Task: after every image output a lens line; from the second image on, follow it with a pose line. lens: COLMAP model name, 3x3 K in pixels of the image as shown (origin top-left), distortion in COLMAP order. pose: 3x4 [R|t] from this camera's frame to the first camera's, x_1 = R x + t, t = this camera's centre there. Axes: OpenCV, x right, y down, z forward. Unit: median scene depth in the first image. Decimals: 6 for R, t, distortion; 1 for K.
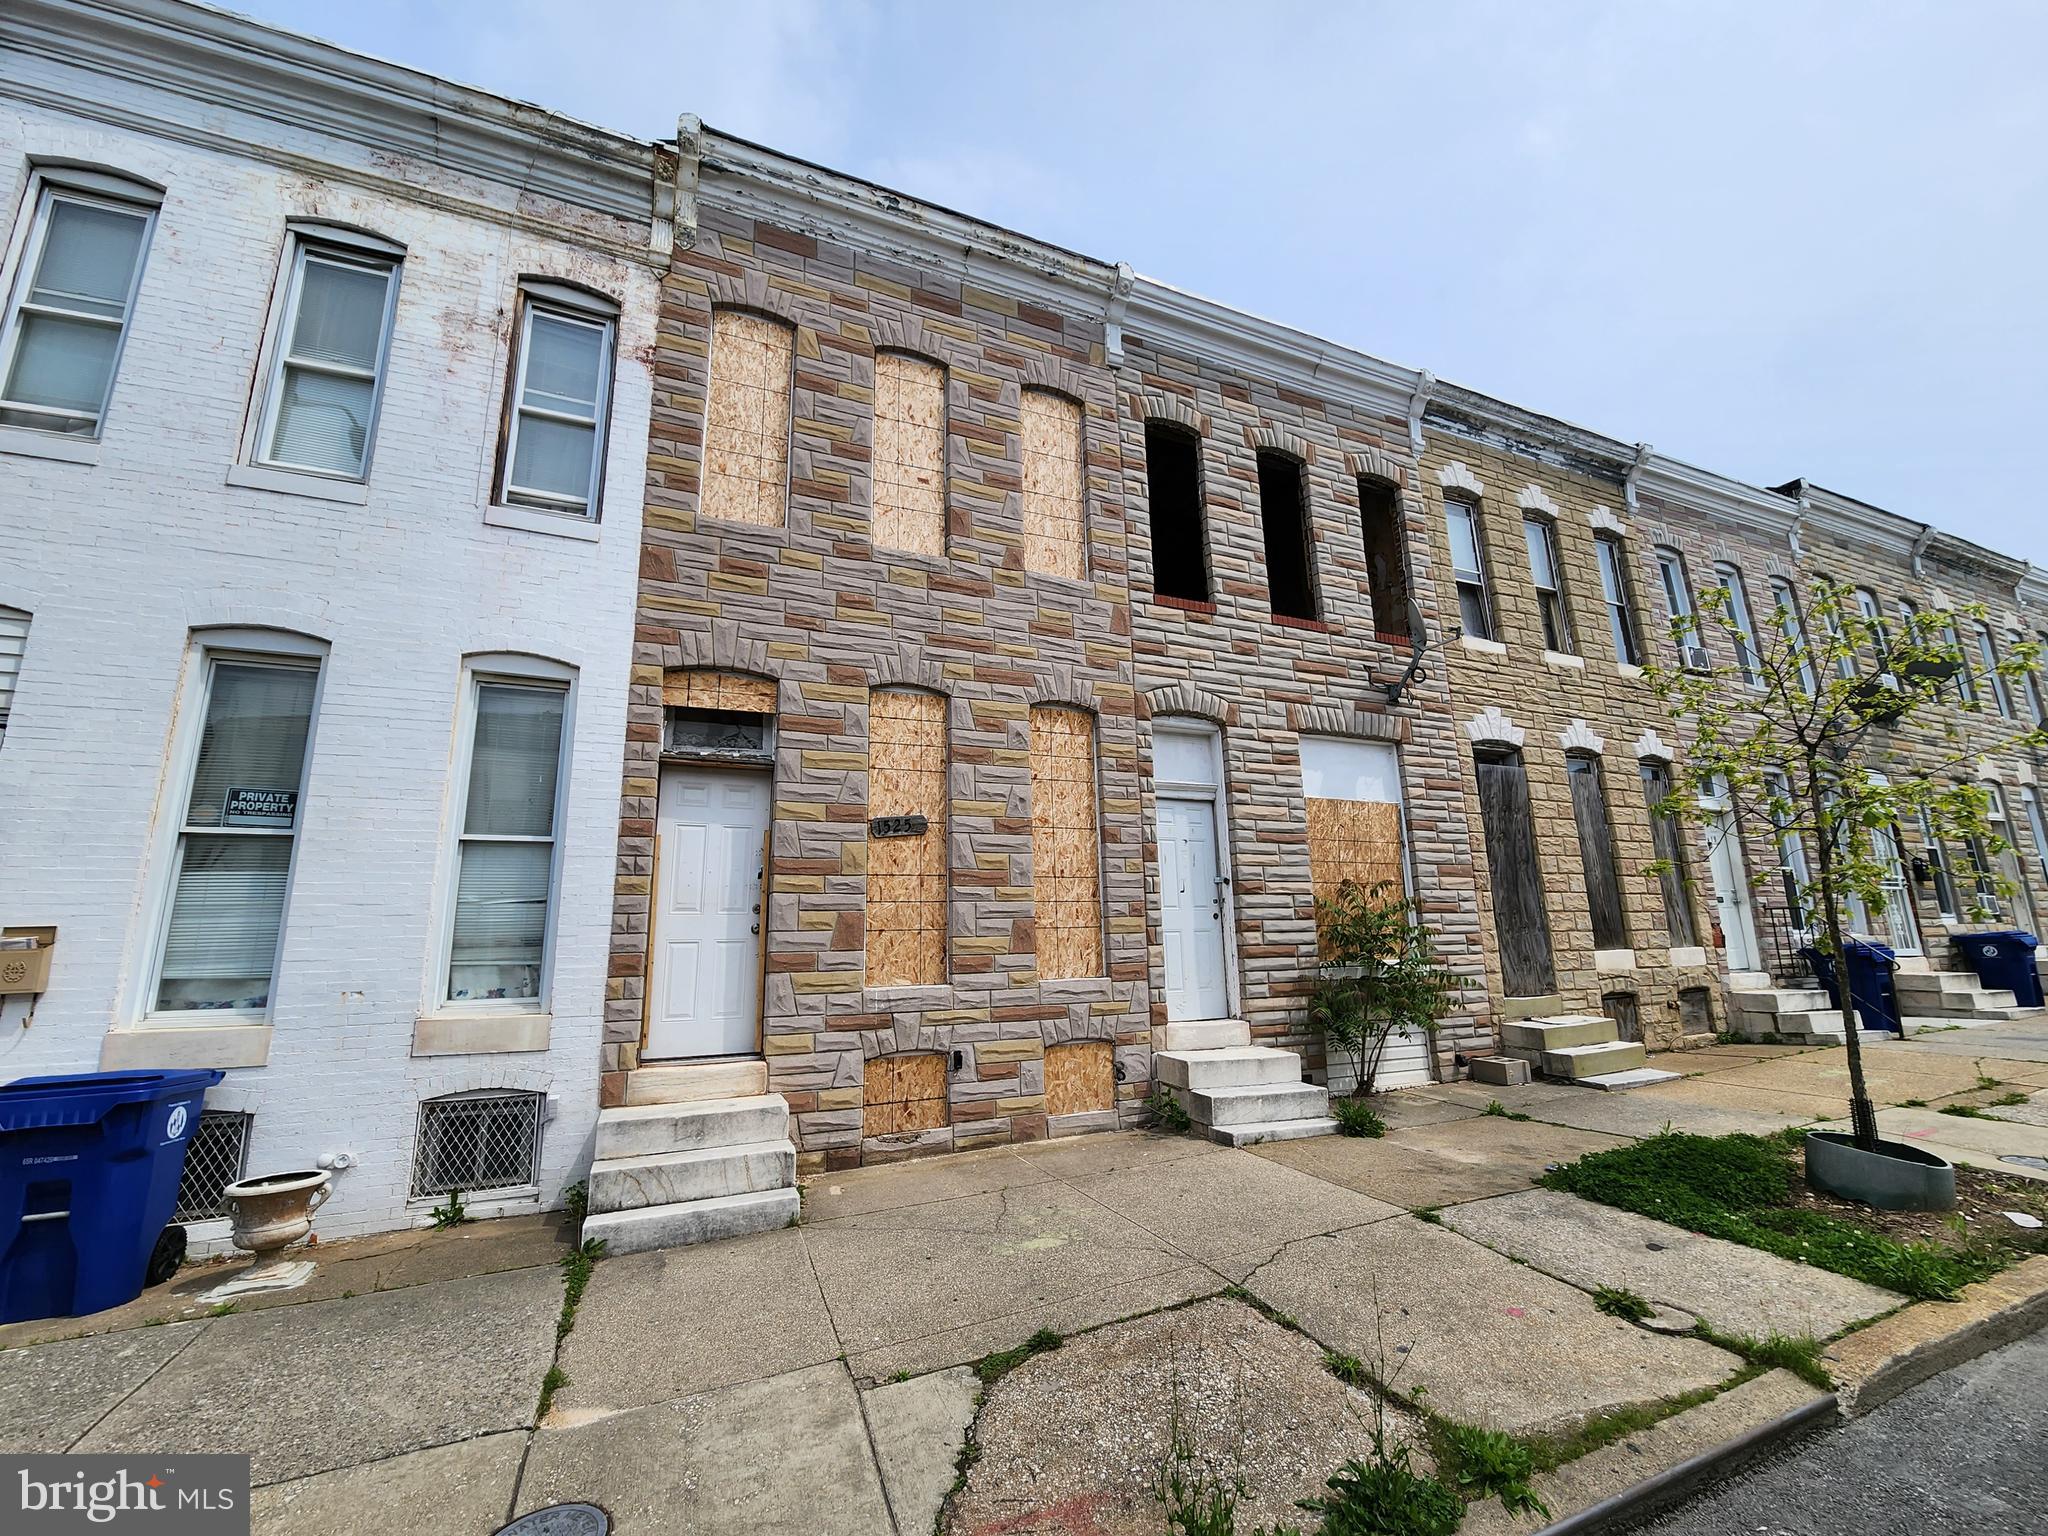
lens RADIAL K [[838.3, 0, 1040.6], [0, 838.3, 774.8], [0, 0, 1]] dist [-0.002561, 0.000982]
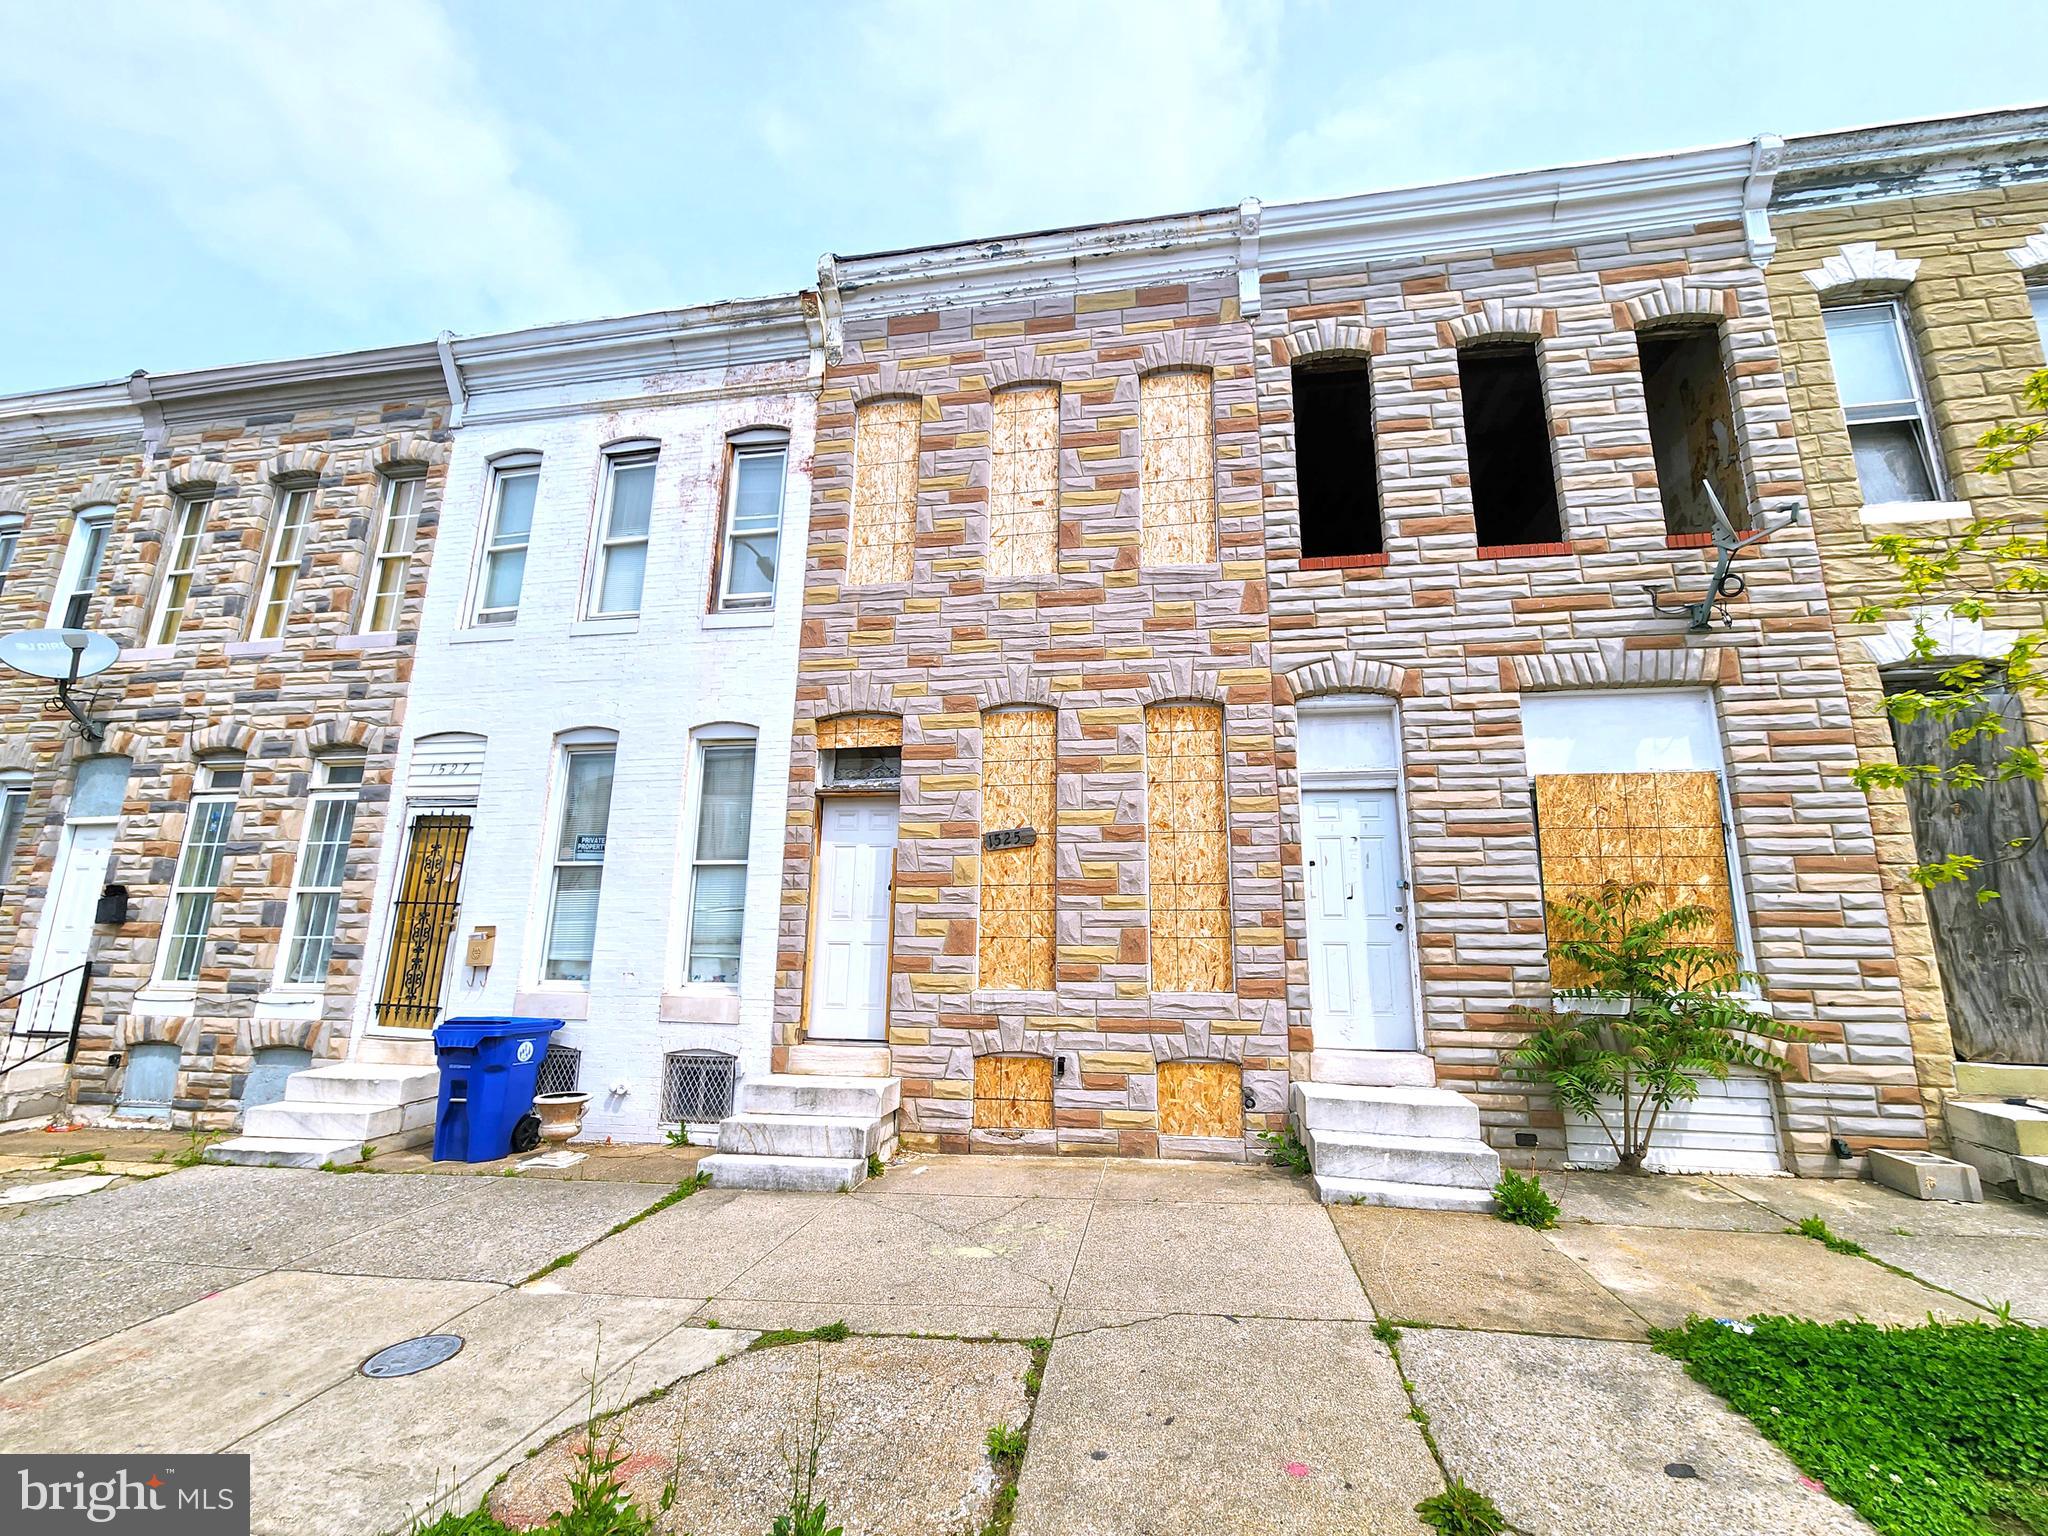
lens RADIAL K [[838.3, 0, 1040.6], [0, 838.3, 774.8], [0, 0, 1]] dist [-0.002561, 0.000982]
pose [[0.839533, -0.079254, -0.537498, 0.378827], [0.084454, 0.996315, -0.014995, -0.000254], [0.536705, -0.032805, 0.843132, 0.112738]]
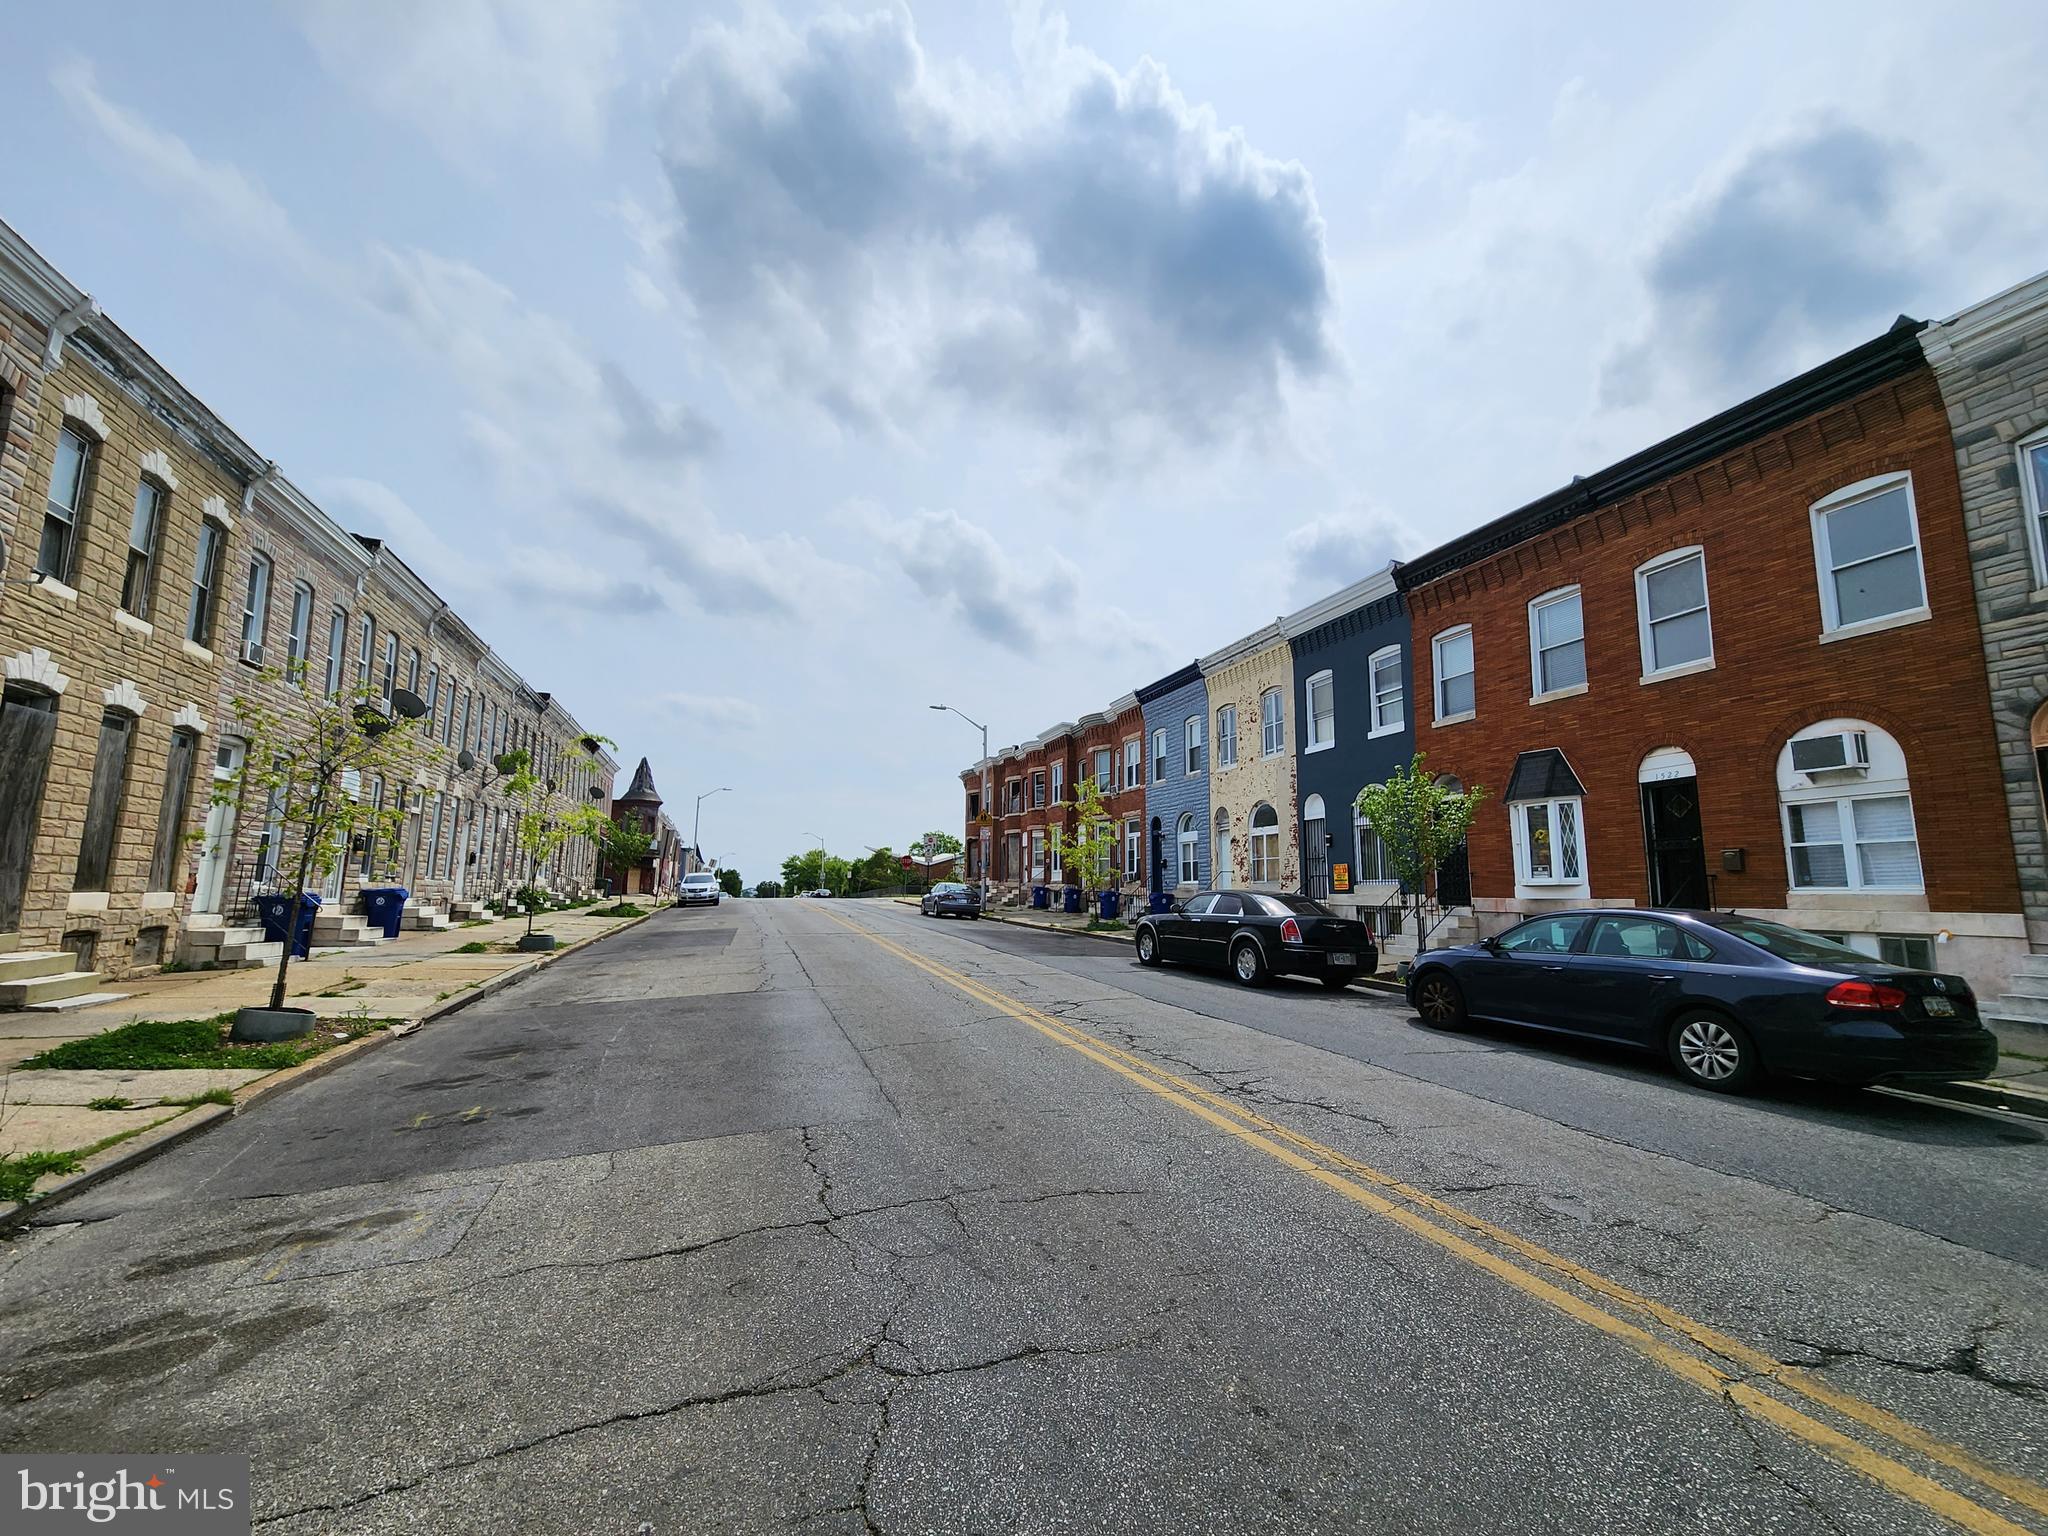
lens RADIAL K [[824.4, 0, 1018.3], [0, 824.4, 776.2], [0, 0, 1]] dist [0.016994, -0.009907]
pose [[0.087719, 0.168336, 0.981819, -0.381194], [-0.225787, 0.963326, -0.144993, -0.069052], [-0.970219, -0.208963, 0.122510, -0.354998]]
